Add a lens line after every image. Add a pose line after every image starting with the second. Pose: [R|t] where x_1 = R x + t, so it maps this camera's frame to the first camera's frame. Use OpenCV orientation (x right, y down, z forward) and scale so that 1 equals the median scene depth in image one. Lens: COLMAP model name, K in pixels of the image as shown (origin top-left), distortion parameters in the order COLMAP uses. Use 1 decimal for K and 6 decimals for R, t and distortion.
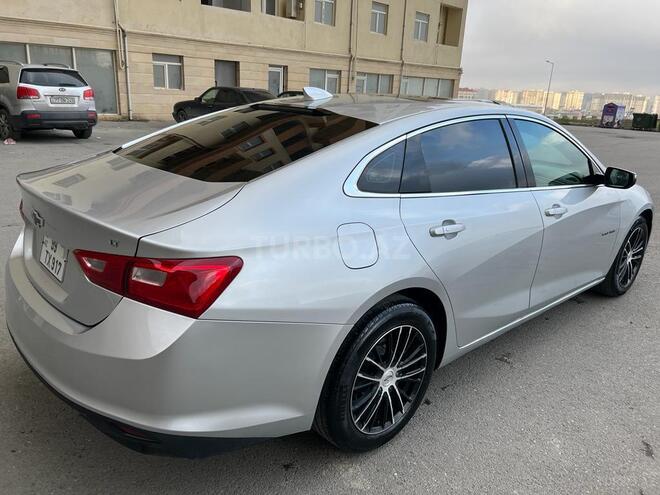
lens RADIAL K [[495.2, 0, 329.0], [0, 495.2, 246.1], [0, 0, 1]] dist [0.035350, -0.035602]
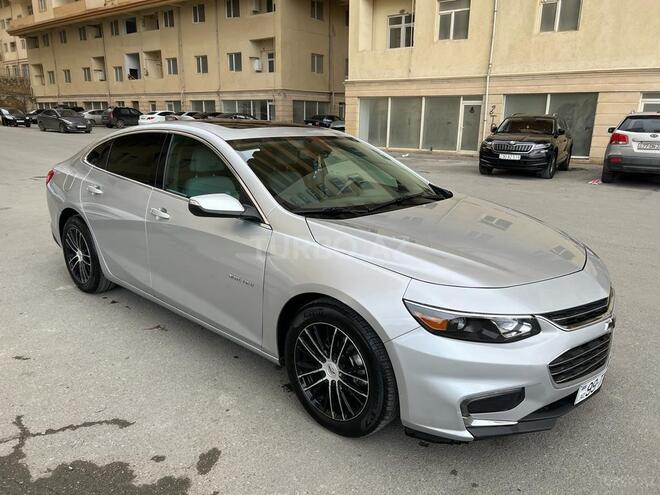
lens RADIAL K [[500.7, 0, 330.0], [0, 500.7, 247.5], [0, 0, 1]] dist [0.008204, -0.004861]
pose [[0.101559, 0.207849, -0.972874, 0.219503], [-0.307973, 0.936459, 0.167919, -0.041403], [0.945959, 0.282565, 0.159118, 0.163201]]
